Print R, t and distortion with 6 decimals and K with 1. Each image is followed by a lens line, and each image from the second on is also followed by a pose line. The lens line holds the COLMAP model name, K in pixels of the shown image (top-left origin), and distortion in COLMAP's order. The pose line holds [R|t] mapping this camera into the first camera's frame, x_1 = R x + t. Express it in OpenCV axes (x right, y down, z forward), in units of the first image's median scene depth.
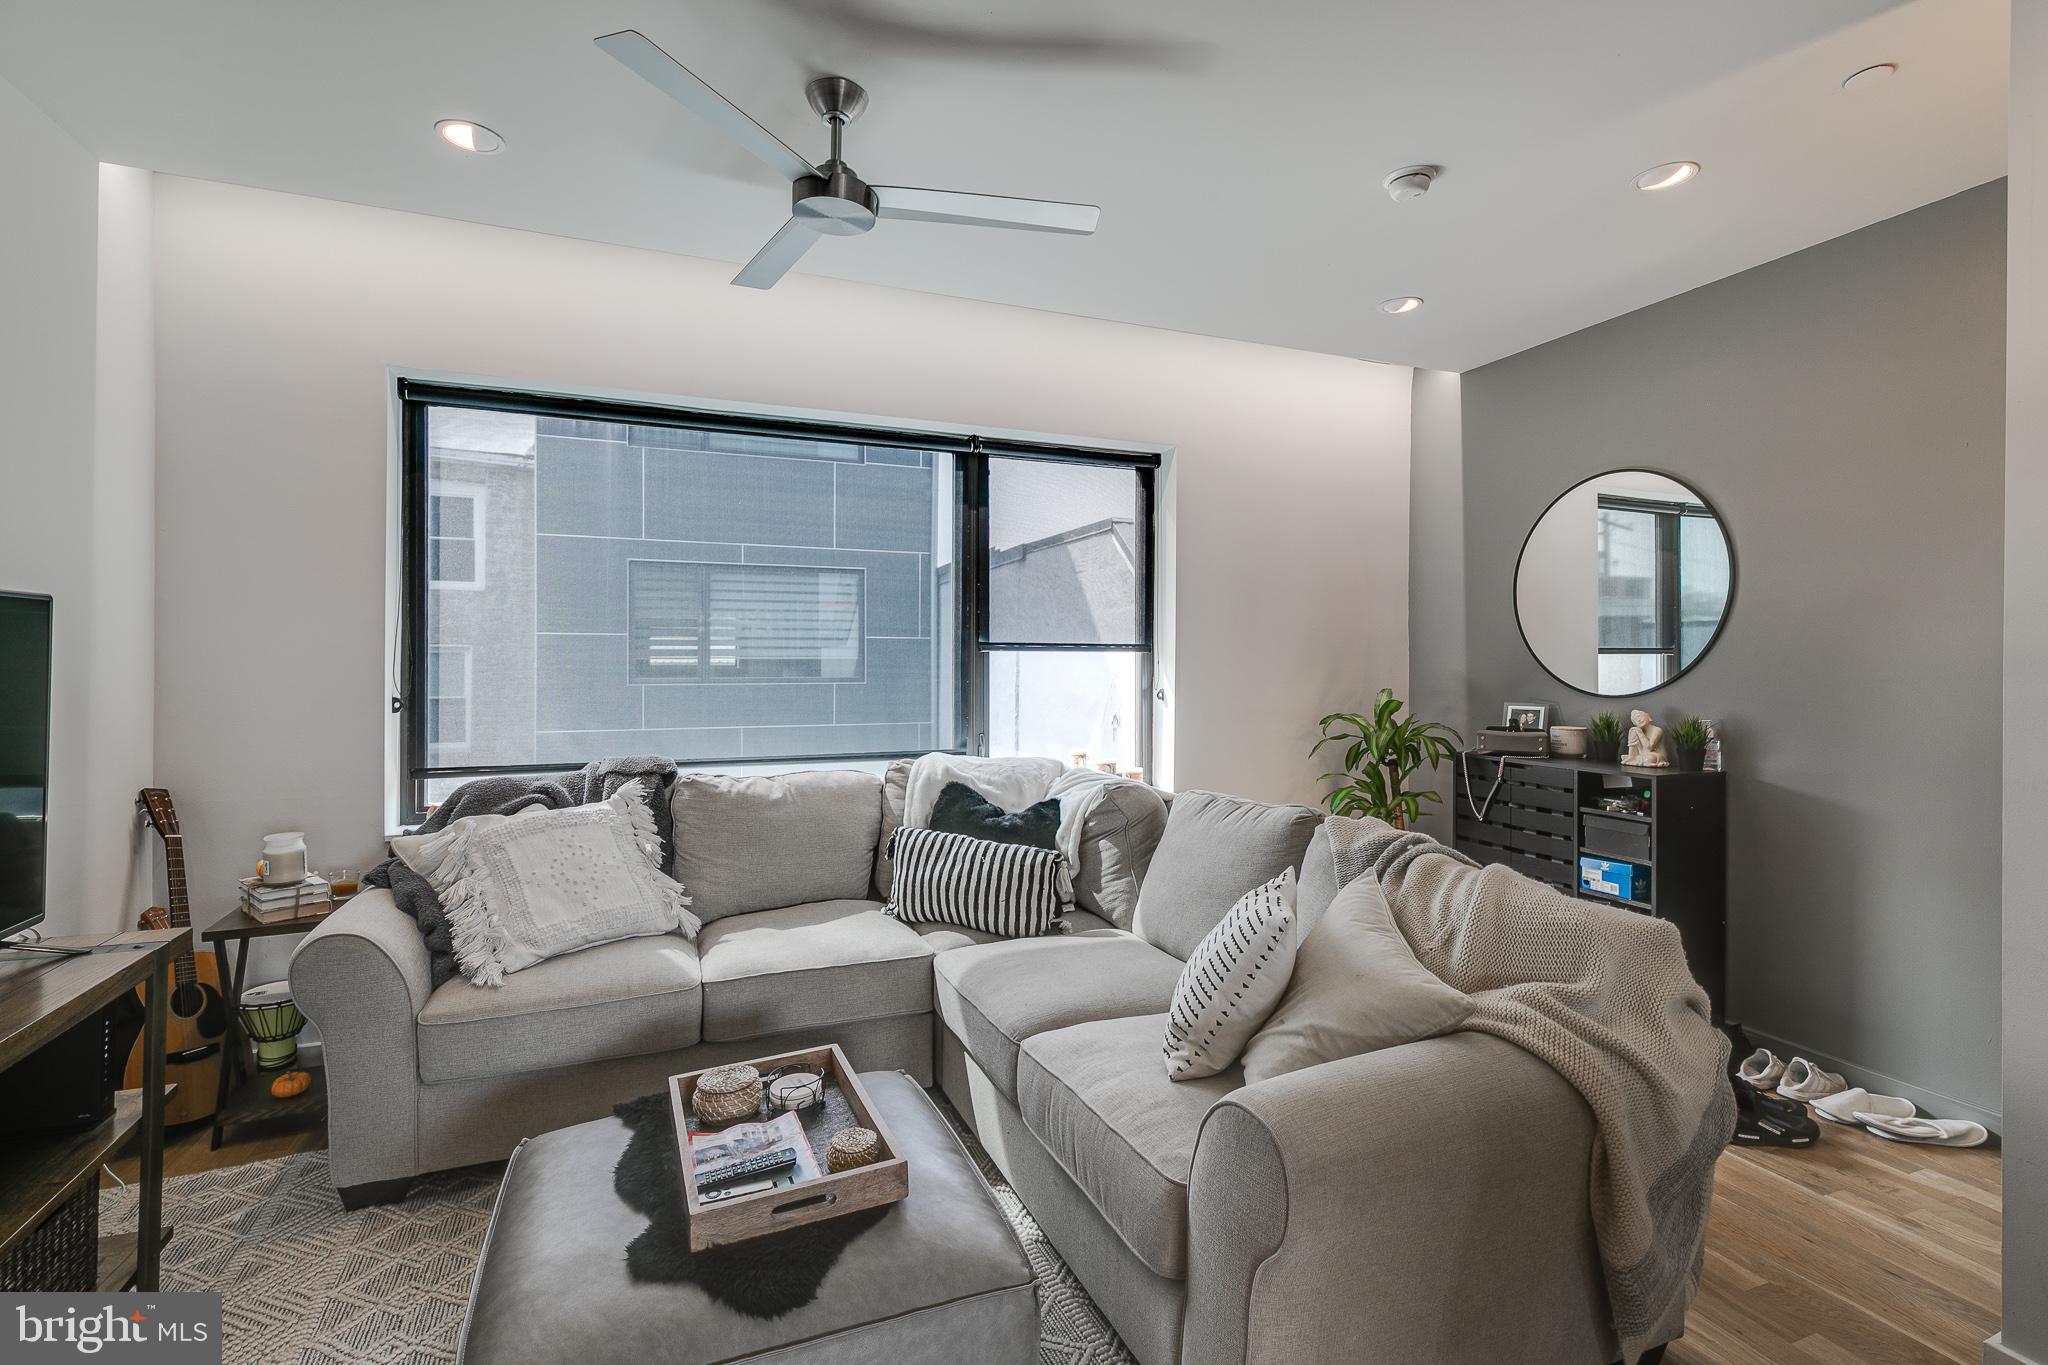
lens RADIAL K [[922.0, 0, 1023.3], [0, 922.0, 665.3], [0, 0, 1]] dist [0.002961, 0.000050]
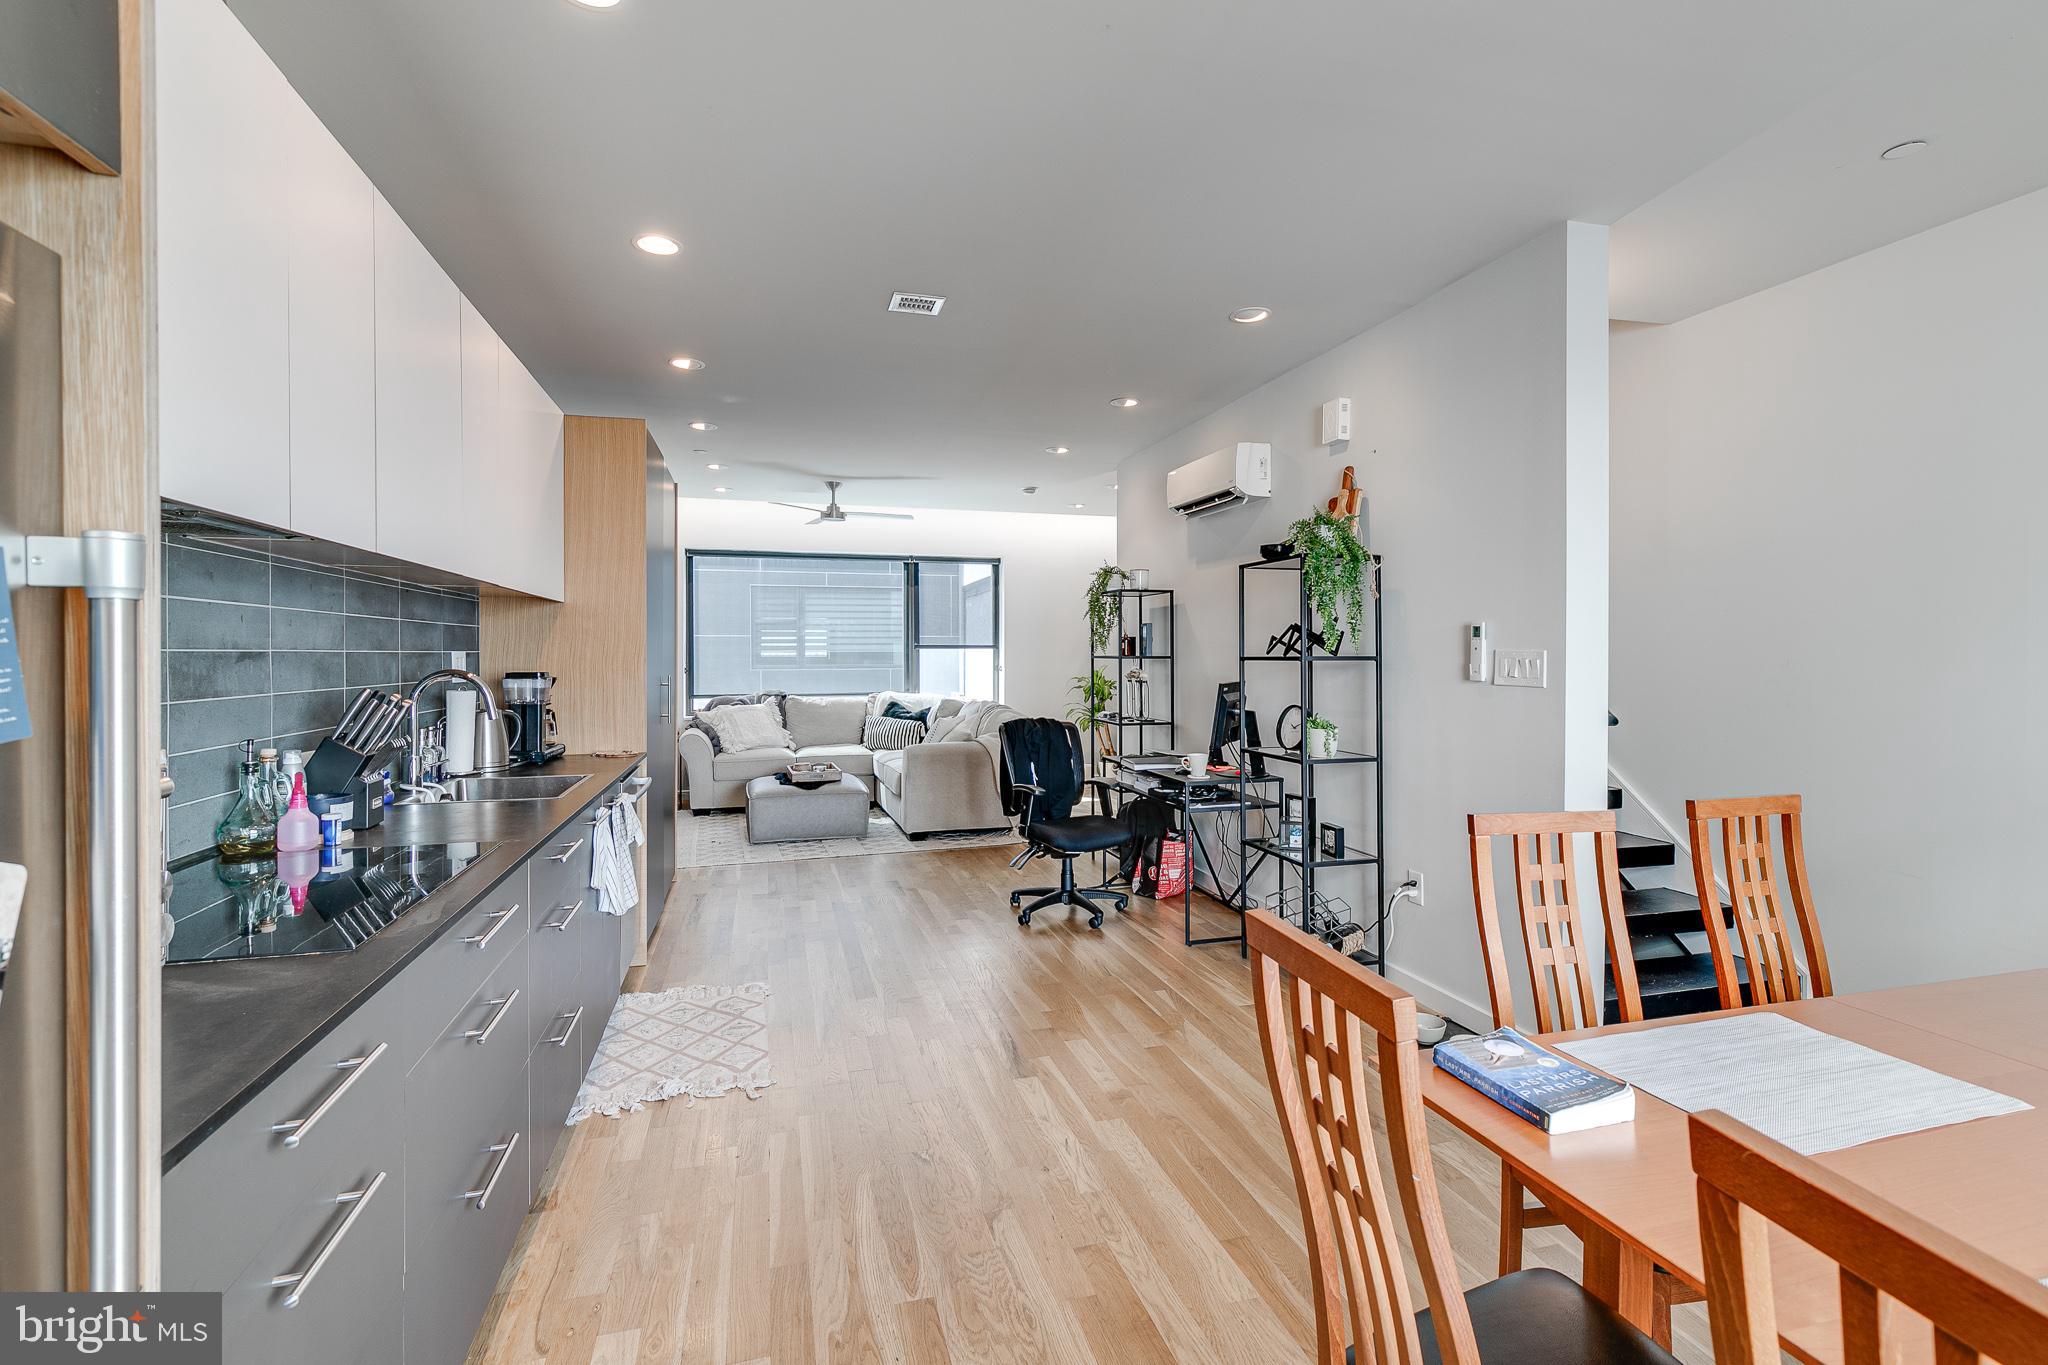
lens RADIAL K [[930.6, 0, 1024.6], [0, 930.6, 660.7], [0, 0, 1]] dist [0.007365, 0.000395]
pose [[0.994903, -0.002317, -0.100810, 0.601678], [0.002650, 0.999991, 0.003165, 0.009007], [0.100802, -0.003416, 0.994901, -1.670295]]
